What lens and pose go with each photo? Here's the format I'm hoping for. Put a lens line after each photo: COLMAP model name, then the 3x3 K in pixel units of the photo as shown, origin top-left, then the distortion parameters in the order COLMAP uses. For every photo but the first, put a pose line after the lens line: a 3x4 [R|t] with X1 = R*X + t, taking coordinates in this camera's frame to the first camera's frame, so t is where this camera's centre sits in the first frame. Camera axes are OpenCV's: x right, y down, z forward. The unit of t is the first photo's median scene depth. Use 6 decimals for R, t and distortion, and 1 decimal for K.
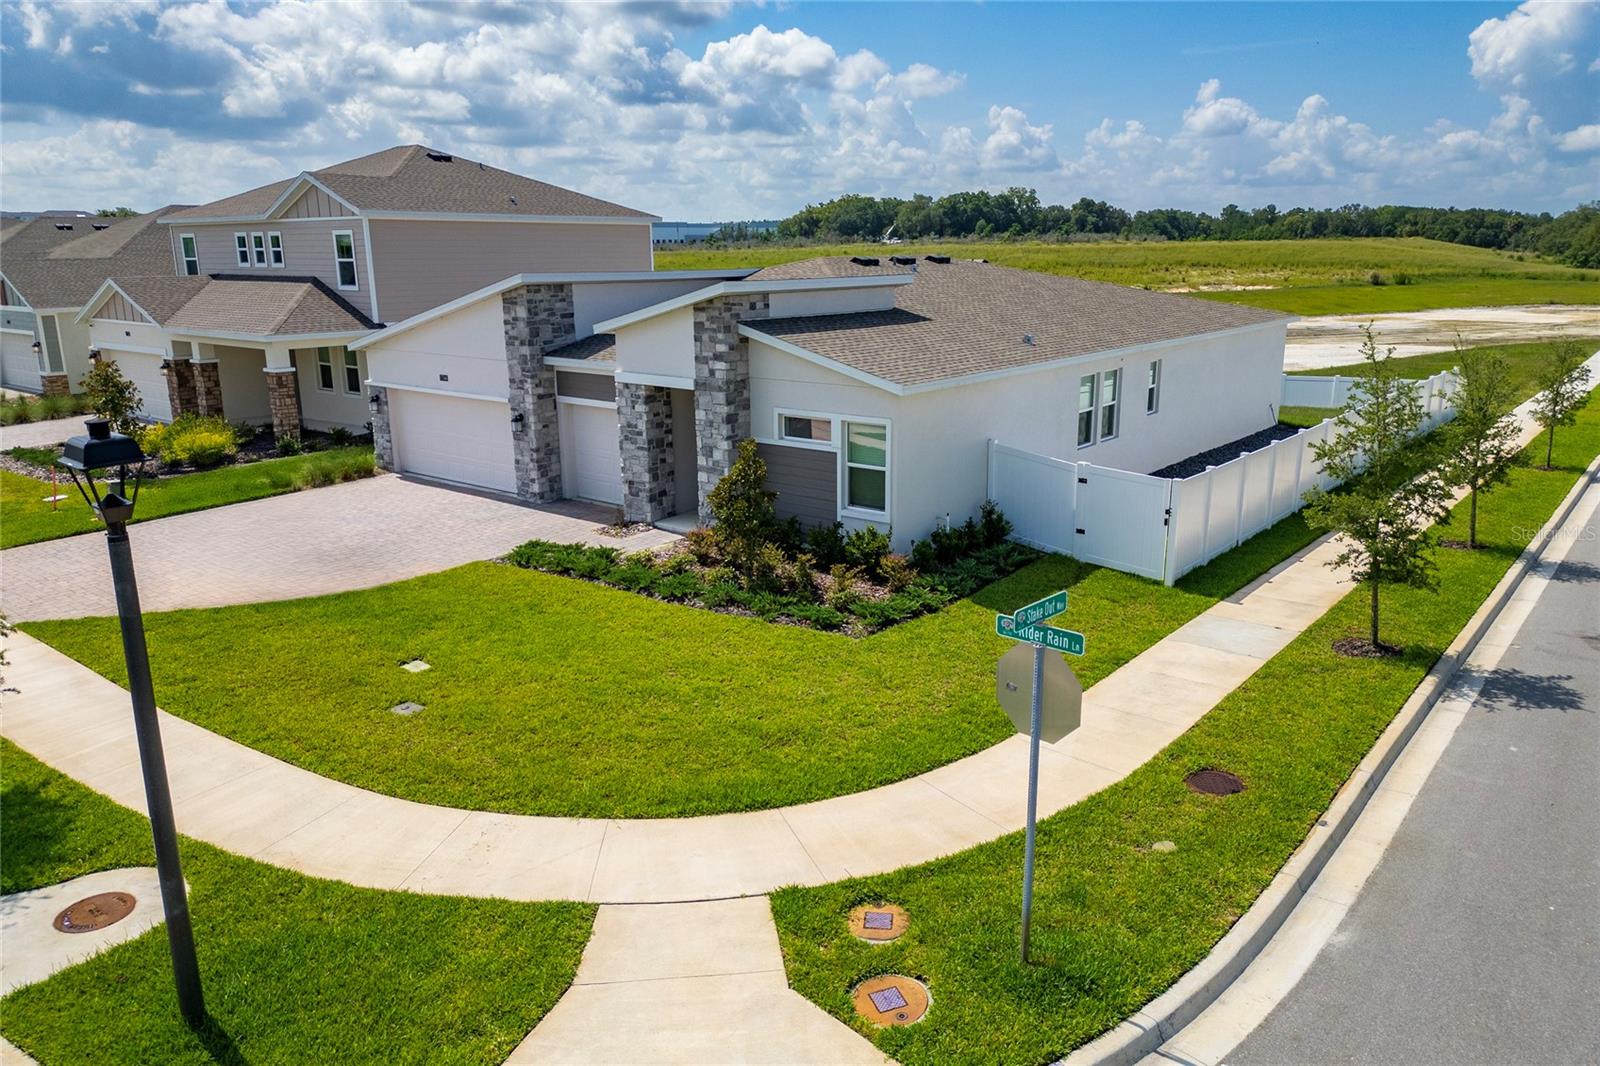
lens RADIAL K [[1136.1, 0, 829.3], [0, 1136.1, 562.0], [0, 0, 1]] dist [0.072741, -0.070342]
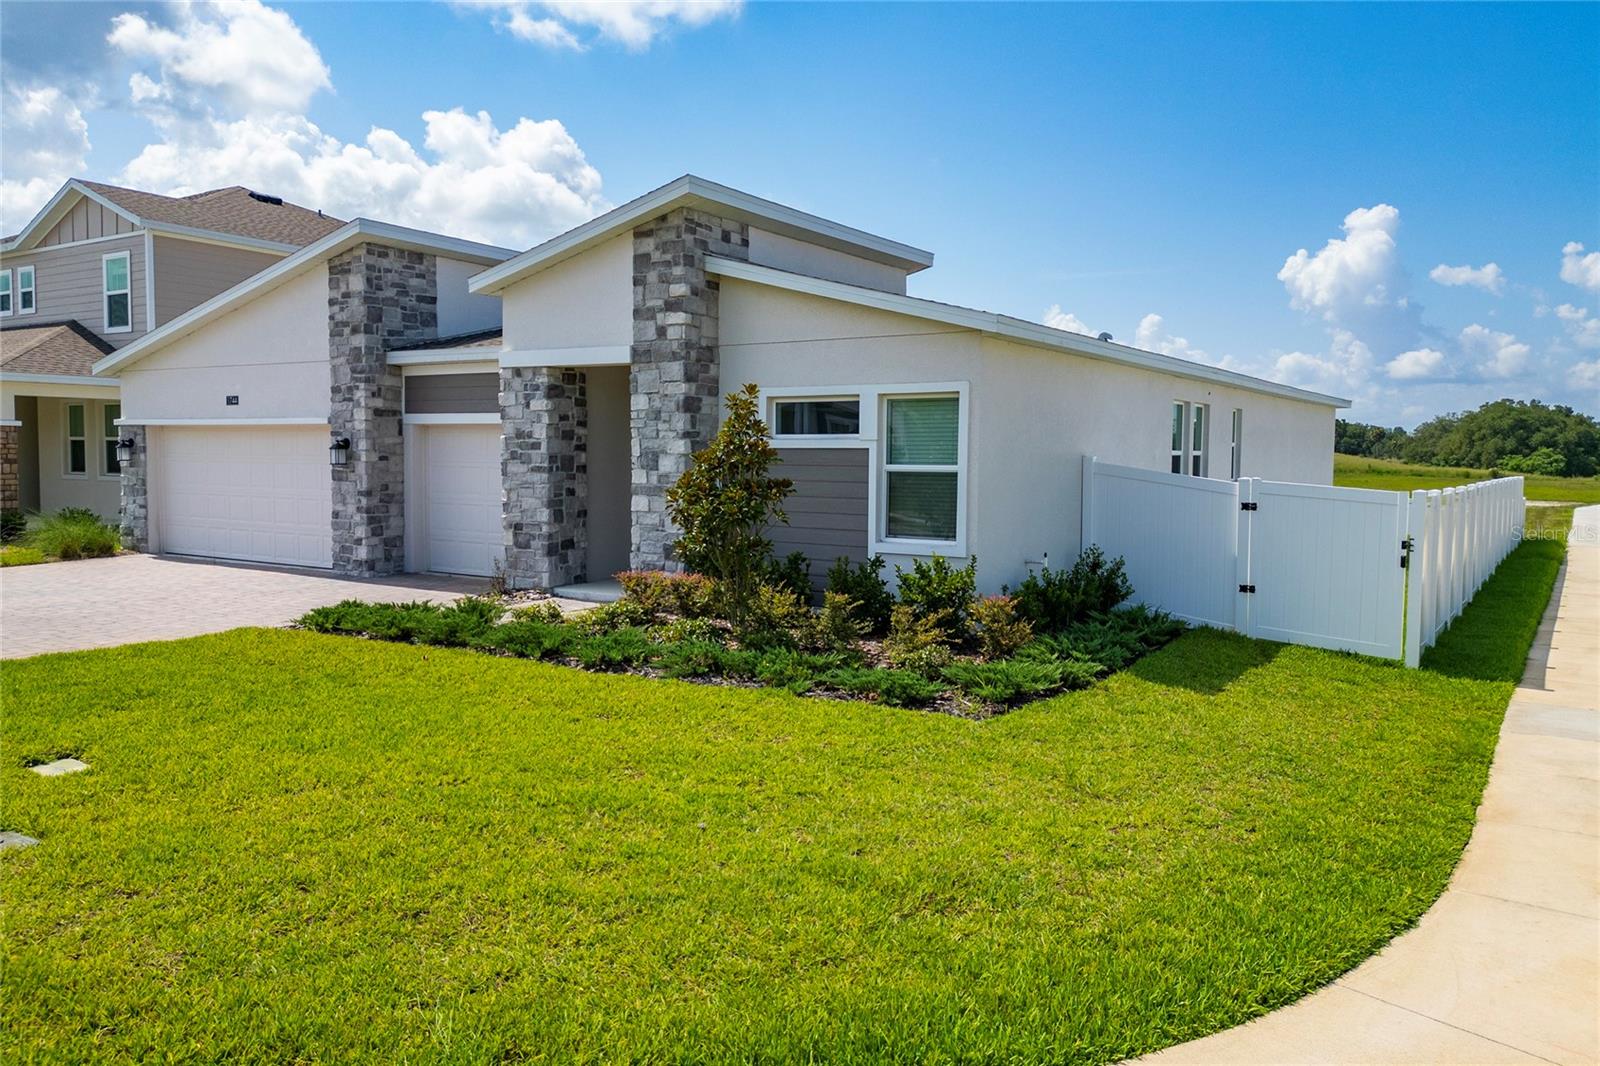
lens RADIAL K [[1205.1, 0, 796.1], [0, 1205.1, 545.8], [0, 0, 1]] dist [0.042636, -0.017033]
pose [[0.996401, 0.008721, 0.084318, -0.081955], [0.007515, 0.981688, -0.190348, 0.073518], [-0.084434, 0.190296, 0.978089, 0.358155]]
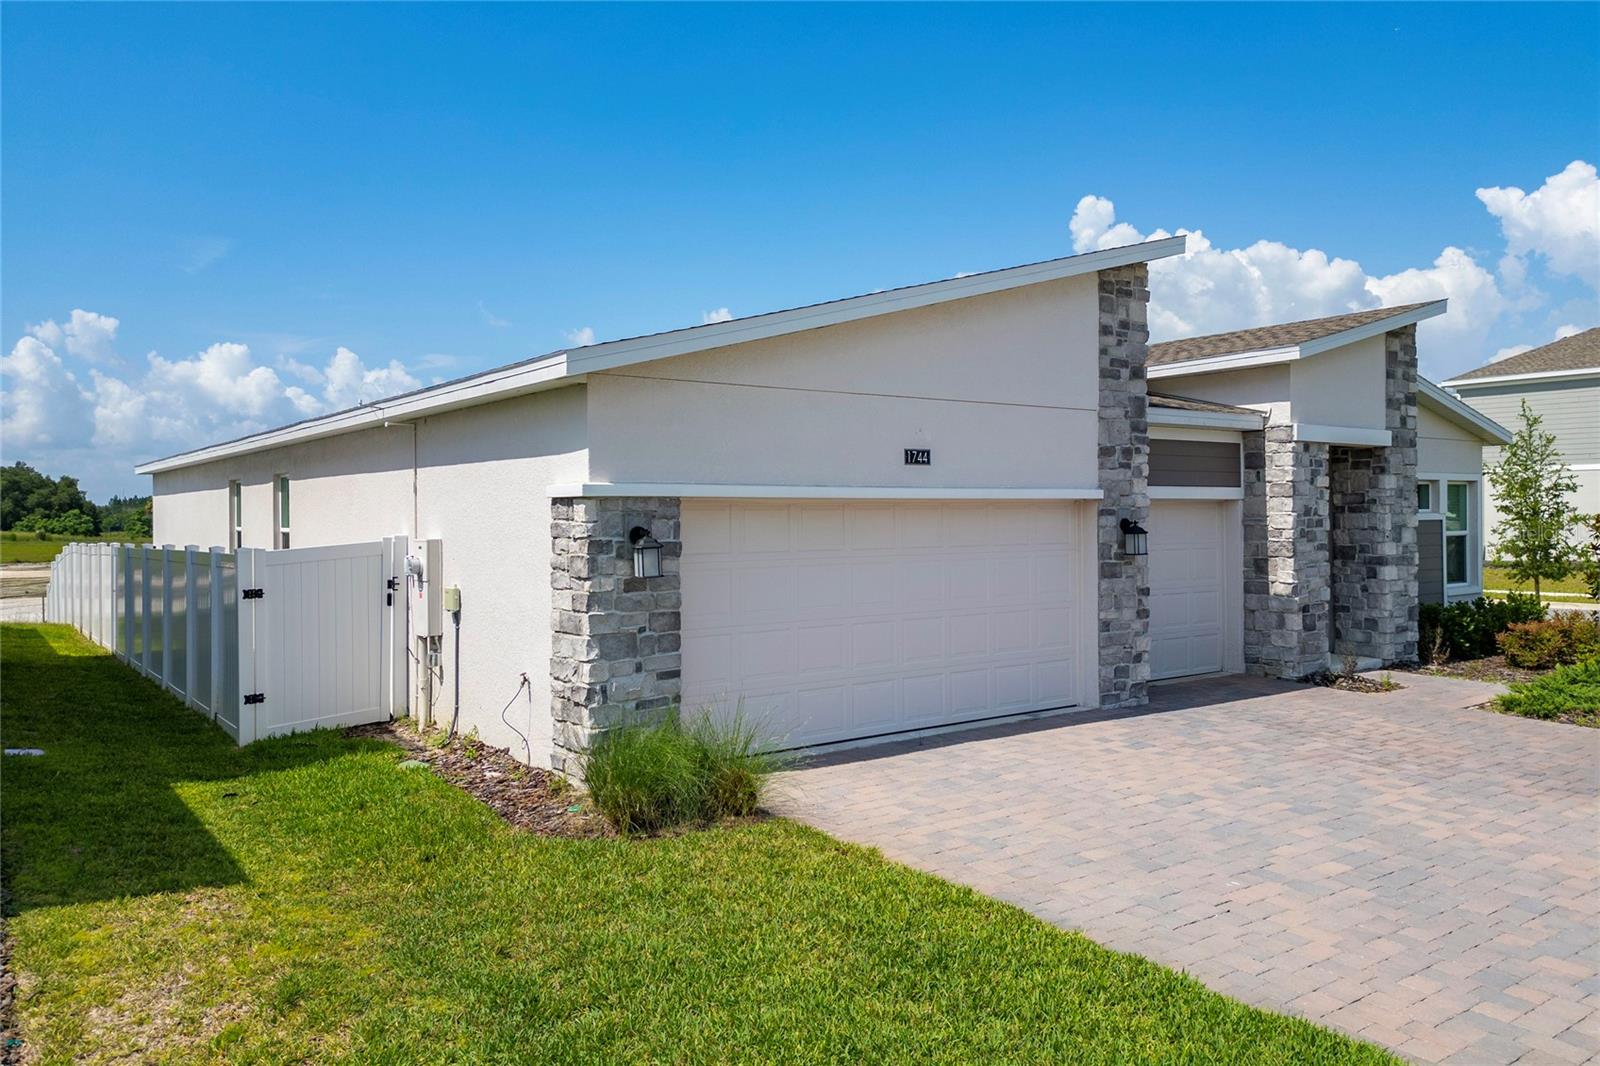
lens RADIAL K [[1136.1, 0, 798.9], [0, 1136.1, 529.2], [0, 0, 1]] dist [0.072741, -0.070342]
pose [[0.268210, -0.002441, 0.963357, -0.875892], [0.265934, 0.961328, -0.071603, -0.146034], [-0.925928, 0.275394, 0.258487, 1.149998]]
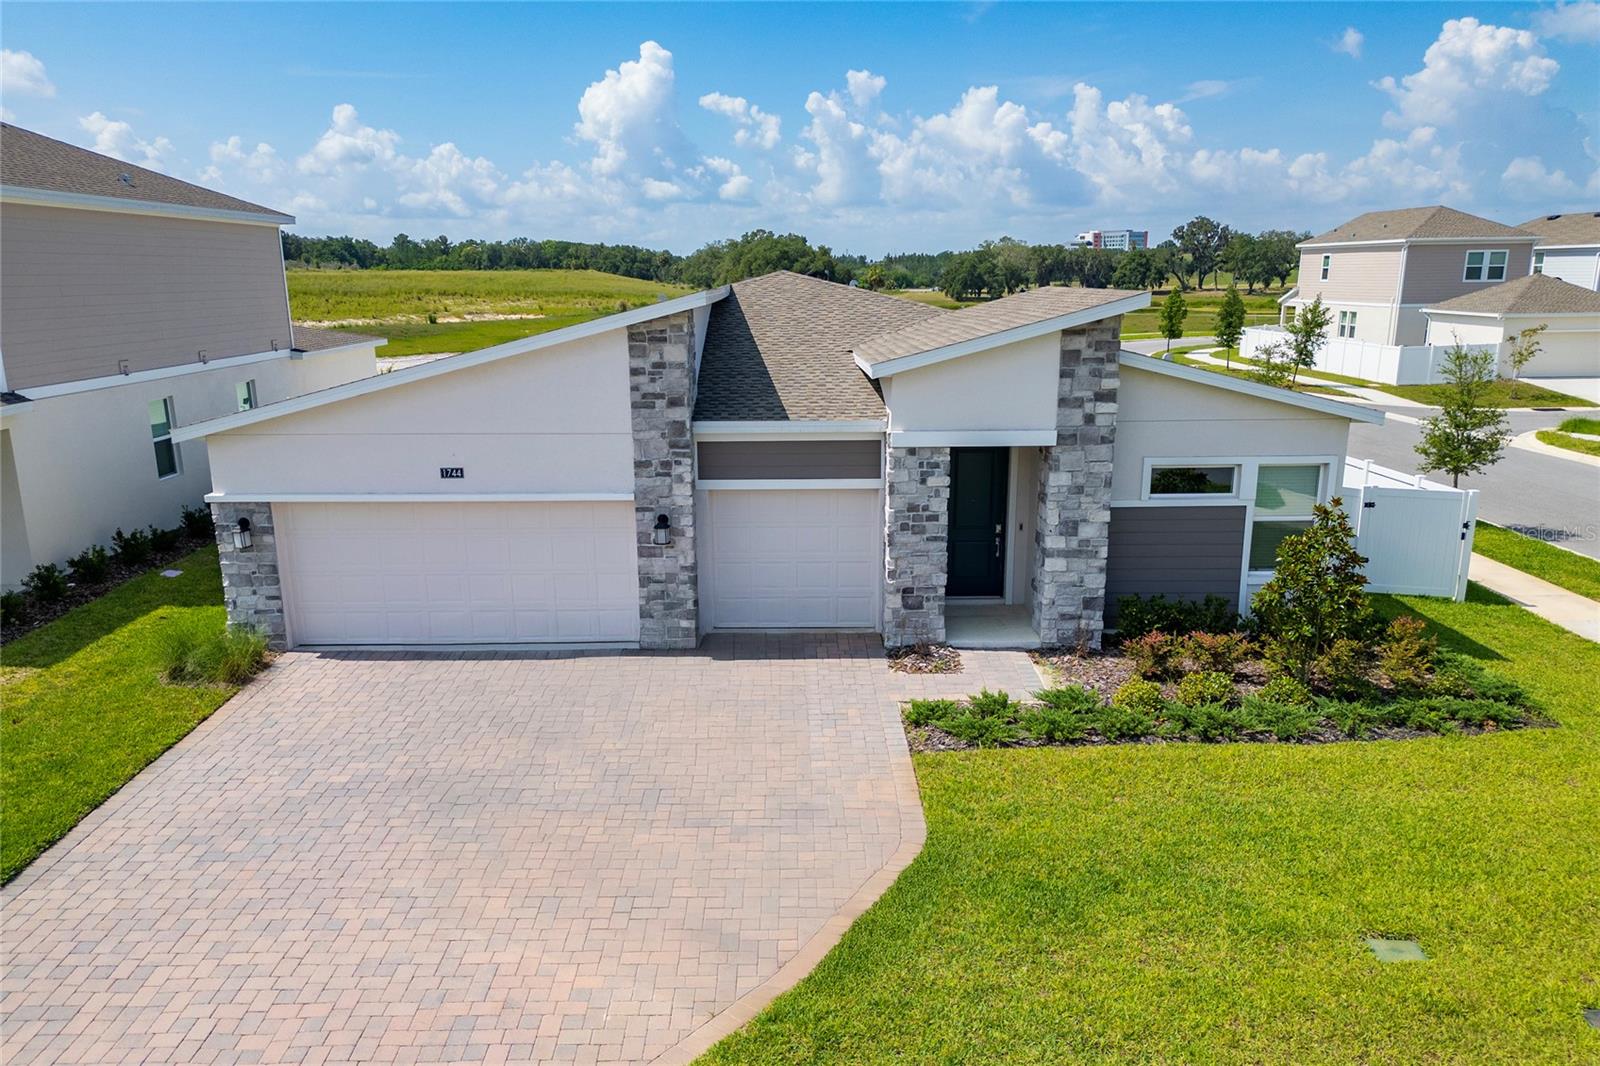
lens RADIAL K [[1136.1, 0, 796.8], [0, 1136.1, 580.8], [0, 0, 1]] dist [0.072741, -0.070342]
pose [[0.786155, -0.161608, 0.596526, -0.676744], [0.167354, 0.984812, 0.046246, -0.126363], [-0.594939, 0.063475, 0.801260, 0.522771]]
